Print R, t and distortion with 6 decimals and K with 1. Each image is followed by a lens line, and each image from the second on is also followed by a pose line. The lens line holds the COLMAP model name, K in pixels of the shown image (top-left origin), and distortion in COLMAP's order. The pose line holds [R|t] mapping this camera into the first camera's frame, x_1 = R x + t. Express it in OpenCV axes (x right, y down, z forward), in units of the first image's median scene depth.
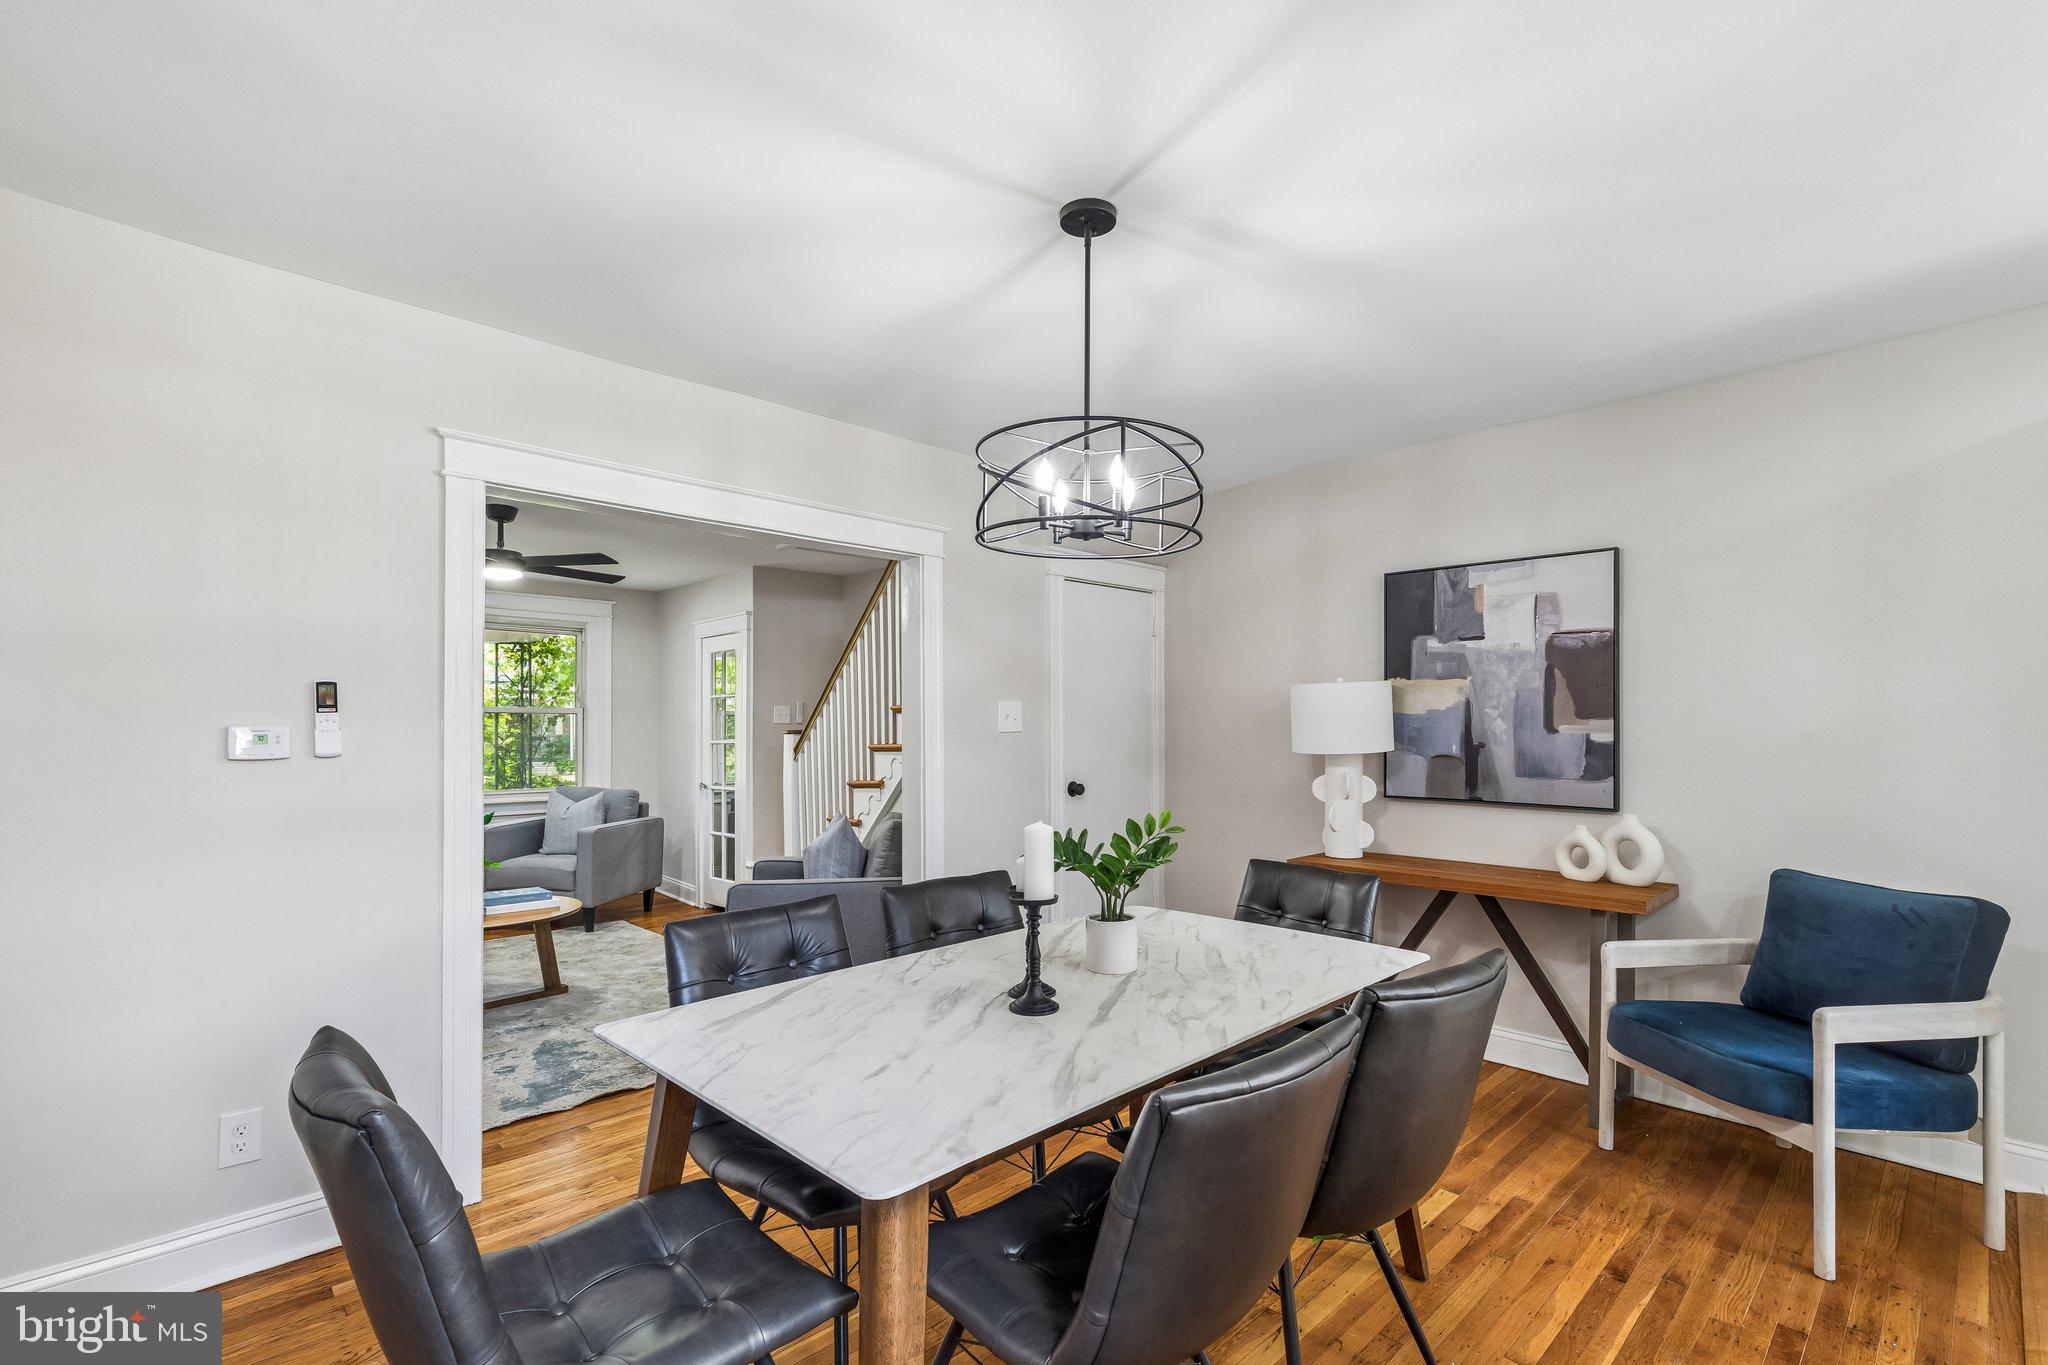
lens RADIAL K [[911.5, 0, 1023.7], [0, 911.5, 724.8], [0, 0, 1]] dist [0.002138, 0.000140]
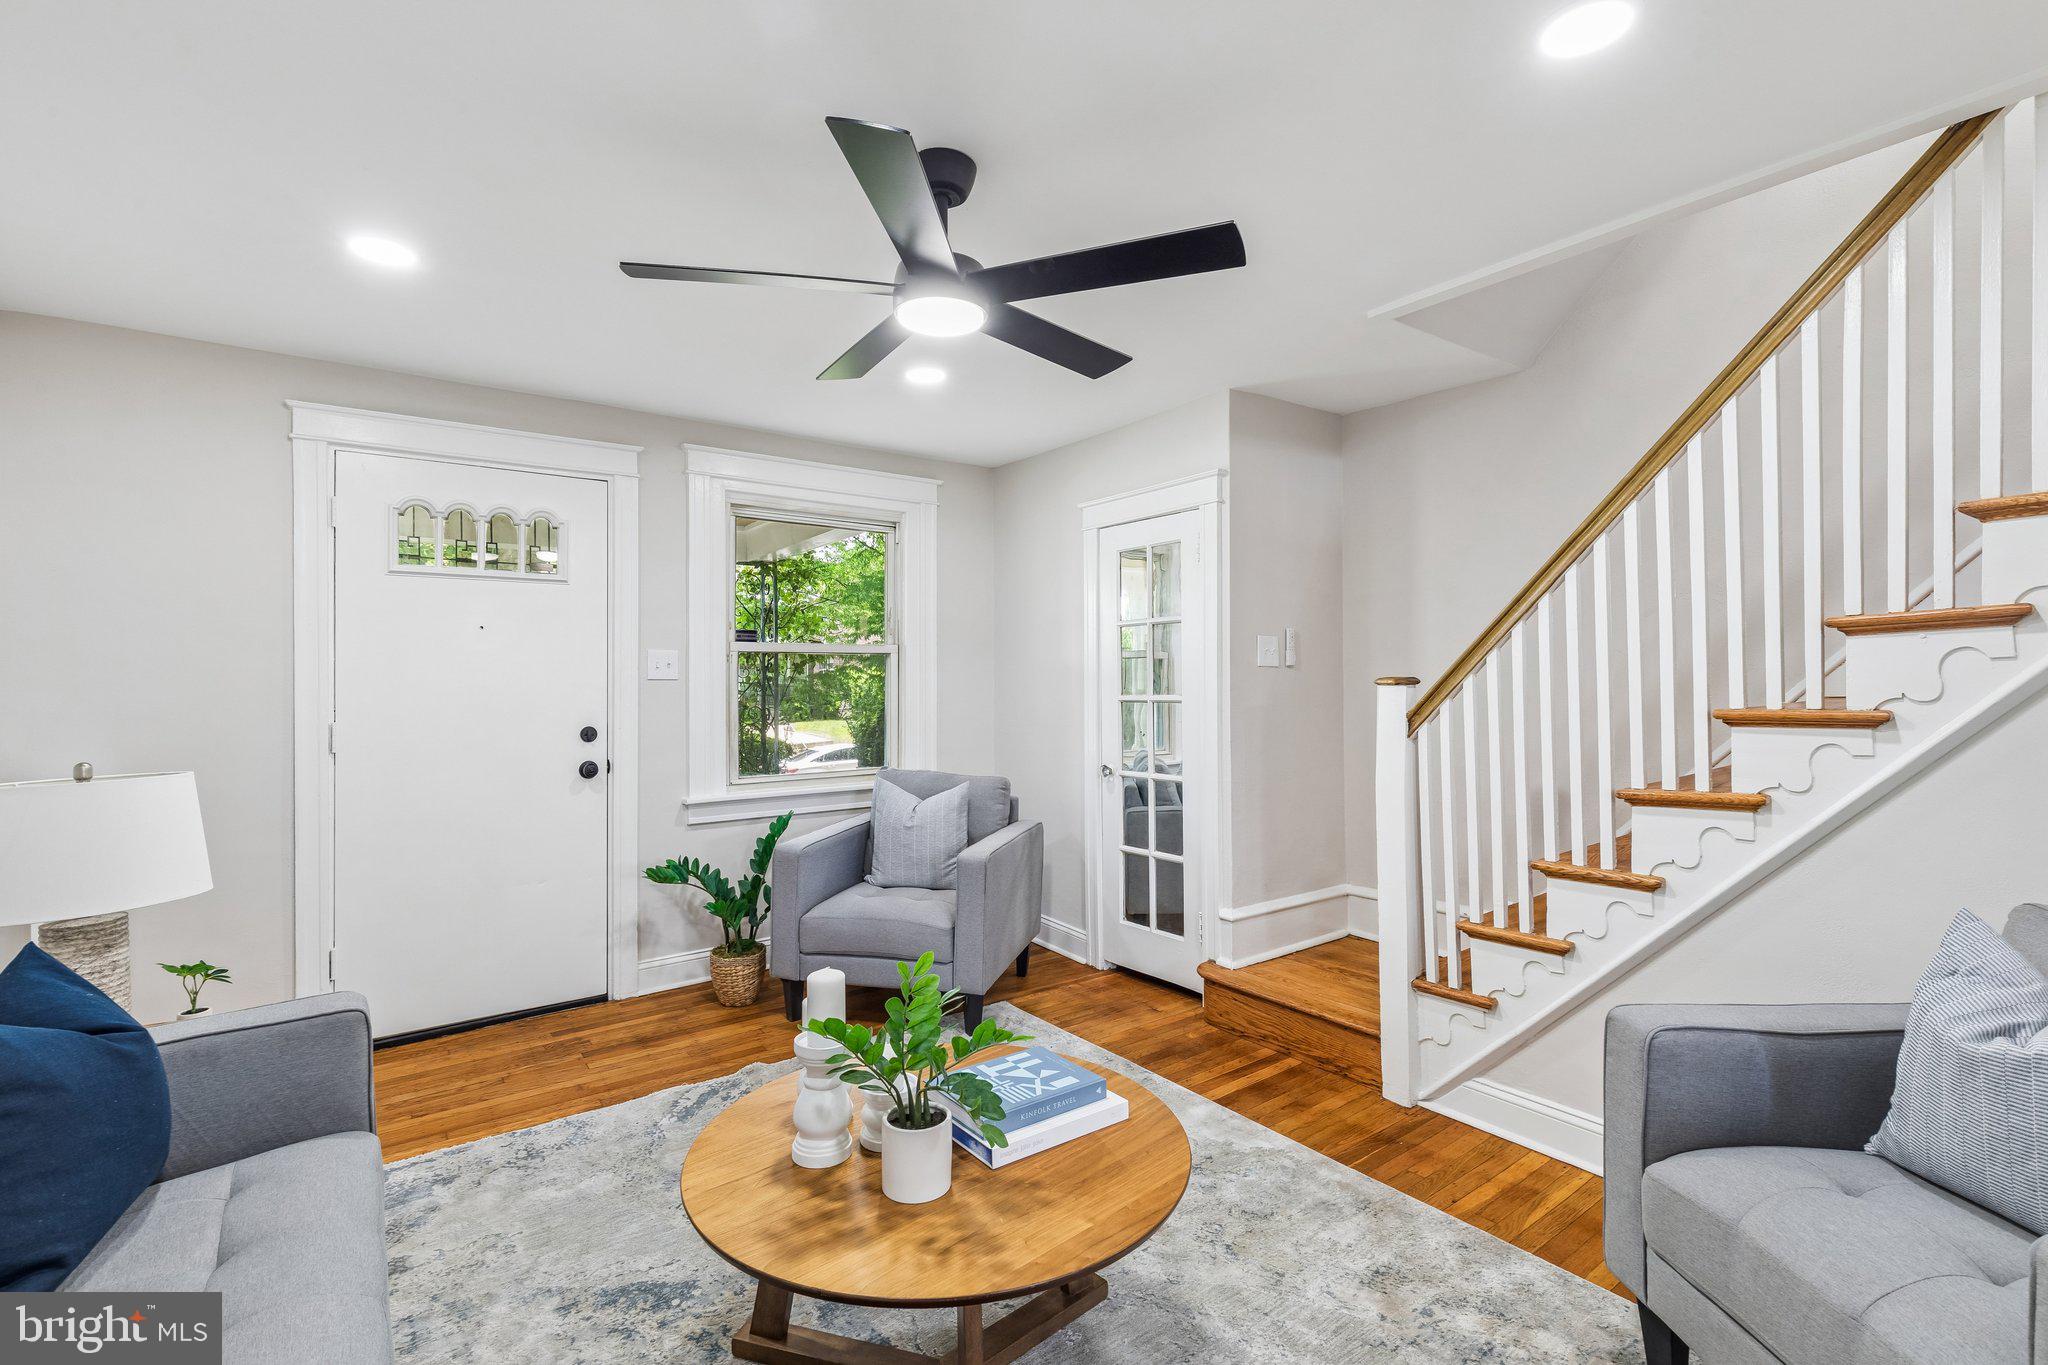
lens RADIAL K [[914.2, 0, 1015.7], [0, 914.2, 667.0], [0, 0, 1]] dist [0.003189, 0.000480]
pose [[0.990239, -0.005526, -0.139269, -0.609947], [0.004587, 0.999965, -0.007066, 0.004178], [0.139304, 0.006359, 0.990229, 0.725297]]
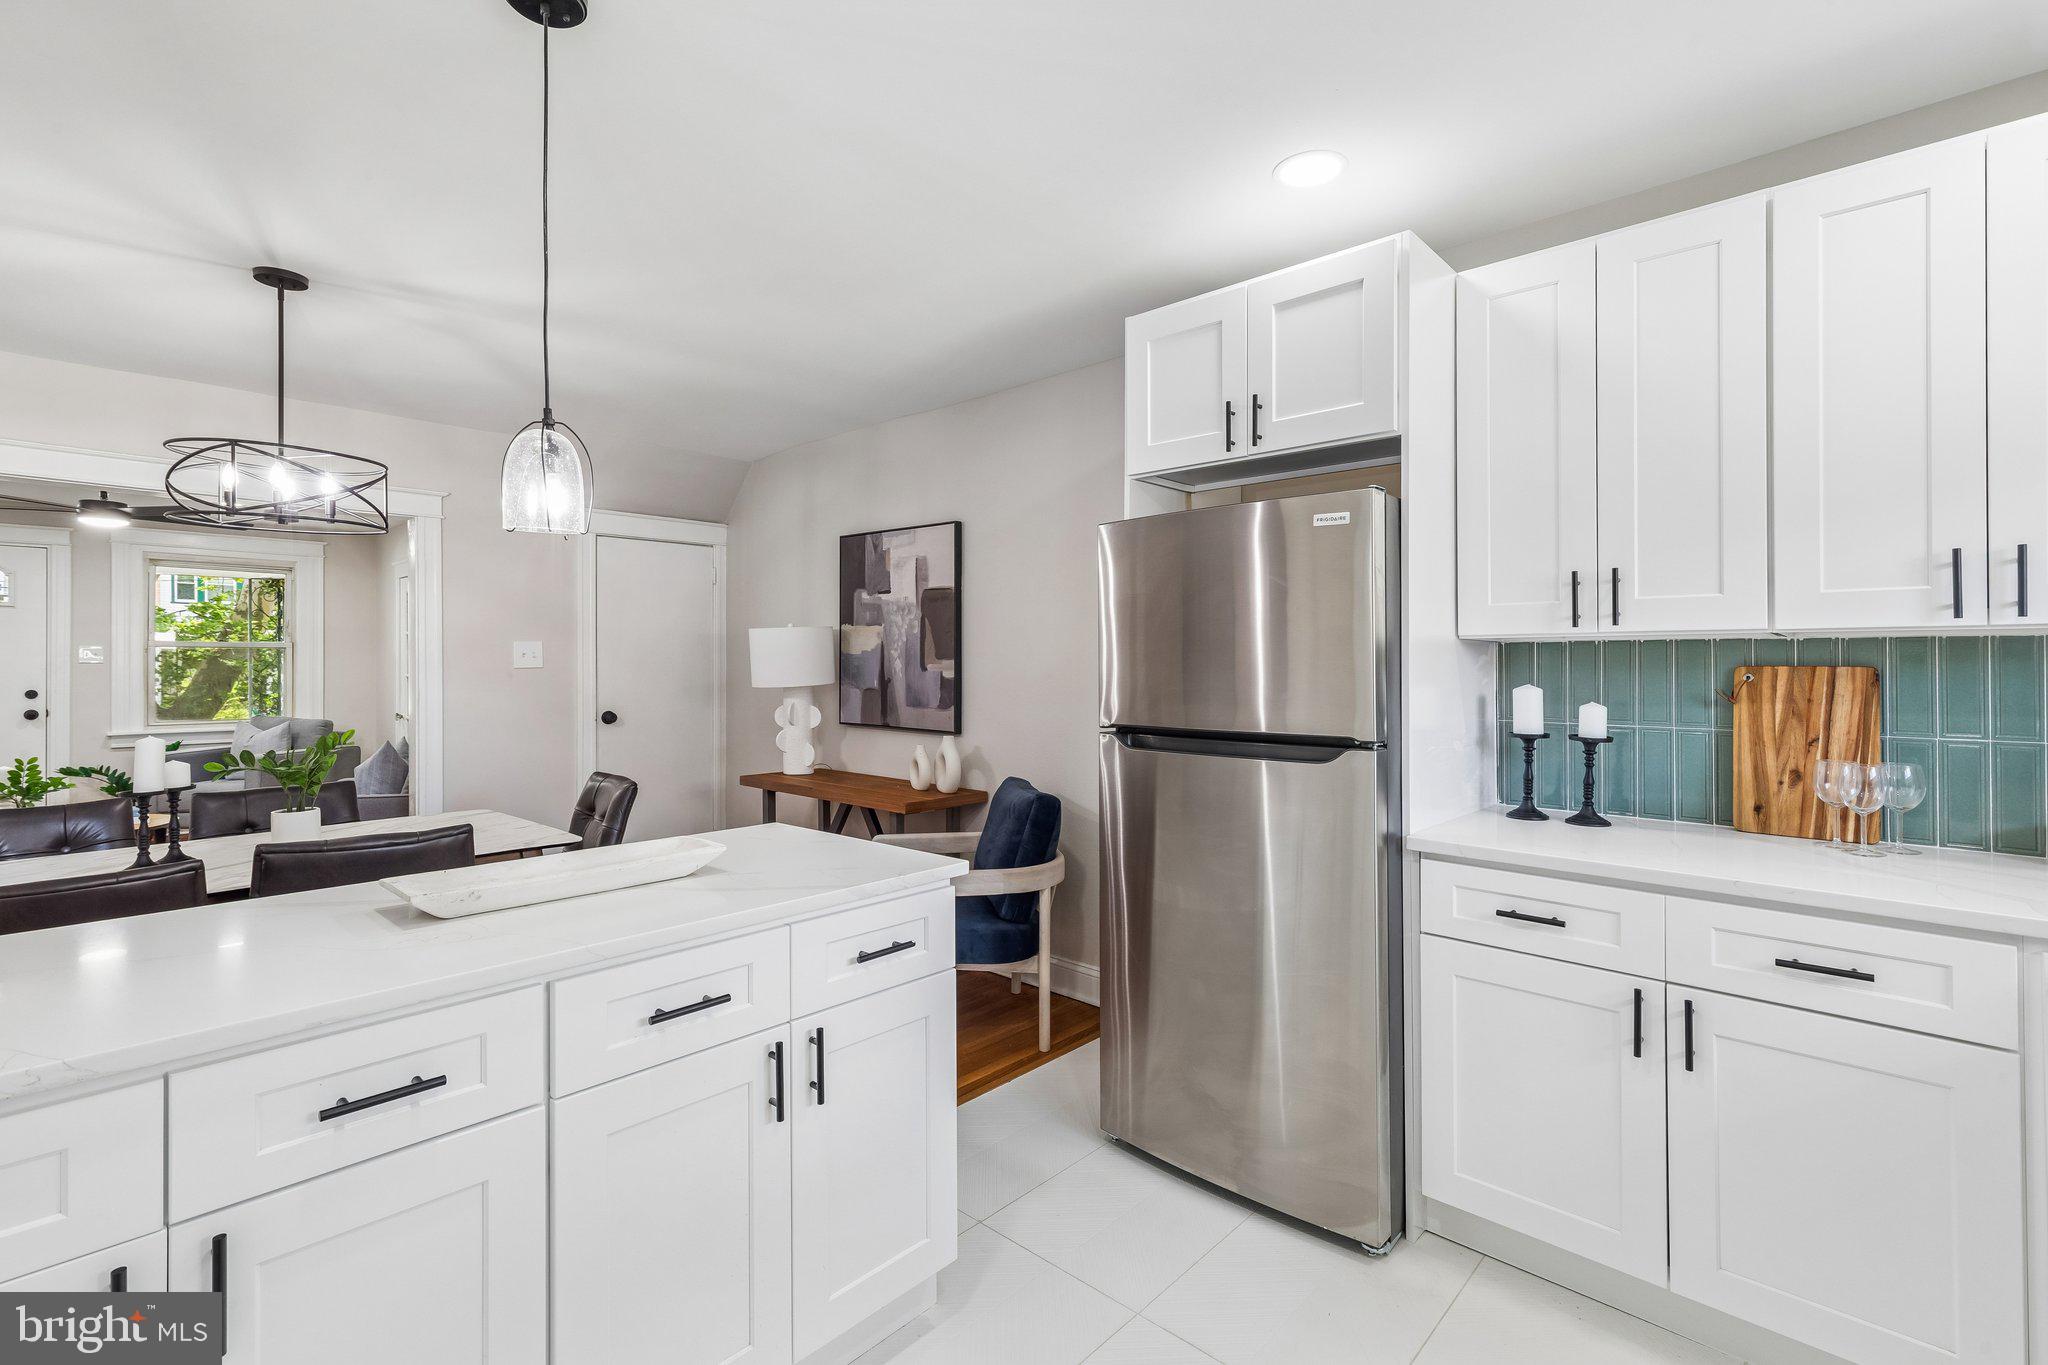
lens RADIAL K [[914.2, 0, 1015.7], [0, 914.2, 667.0], [0, 0, 1]] dist [0.003189, 0.000480]
pose [[0.998301, 0.004878, 0.058069, 0.574352], [-0.005238, 0.999968, 0.006058, -0.003536], [-0.058038, -0.006352, 0.998294, -0.212265]]
